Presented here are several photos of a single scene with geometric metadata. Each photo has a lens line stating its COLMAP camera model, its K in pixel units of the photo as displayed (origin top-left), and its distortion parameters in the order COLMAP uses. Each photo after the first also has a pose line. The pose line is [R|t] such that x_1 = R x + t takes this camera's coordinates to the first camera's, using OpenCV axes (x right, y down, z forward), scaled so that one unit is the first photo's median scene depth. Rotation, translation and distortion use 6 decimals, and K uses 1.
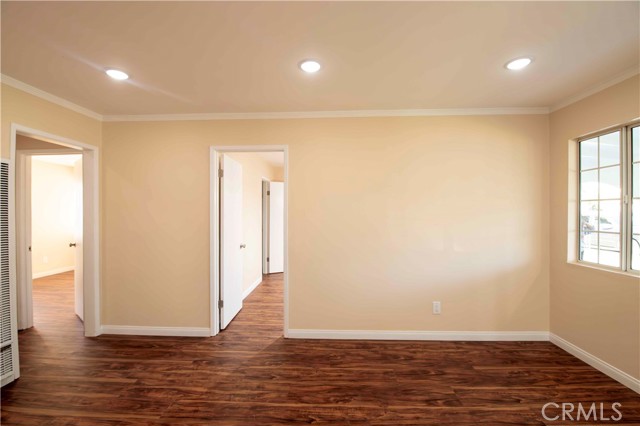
lens RADIAL K [[279.6, 0, 319.0], [0, 279.6, 213.7], [0, 0, 1]] dist [-0.003322, -0.009600]
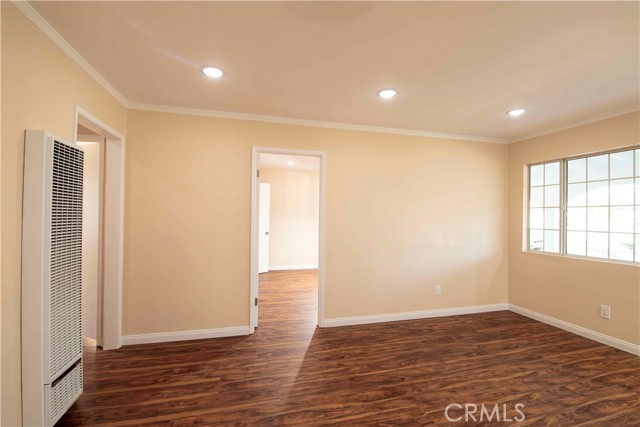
lens RADIAL K [[288.3, 0, 320.0], [0, 288.3, 213.5], [0, 0, 1]] dist [-0.000657, -0.011474]
pose [[0.953214, 0.015947, 0.301877, -0.566365], [-0.012726, 0.999839, -0.012633, 0.015949], [-0.302030, 0.008200, 0.953263, -0.089666]]
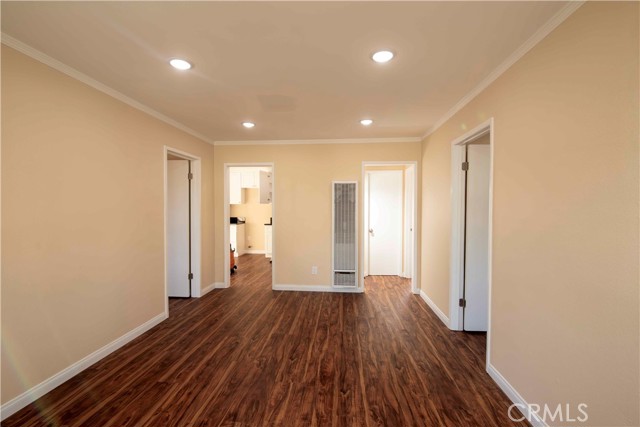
lens RADIAL K [[279.6, 0, 319.0], [0, 279.6, 214.2], [0, 0, 1]] dist [-0.003322, -0.009600]
pose [[-0.050500, 0.025740, -0.998392, 0.791146], [-0.009081, 0.999615, 0.026230, -0.006847], [0.998683, 0.010391, -0.050247, 0.686119]]
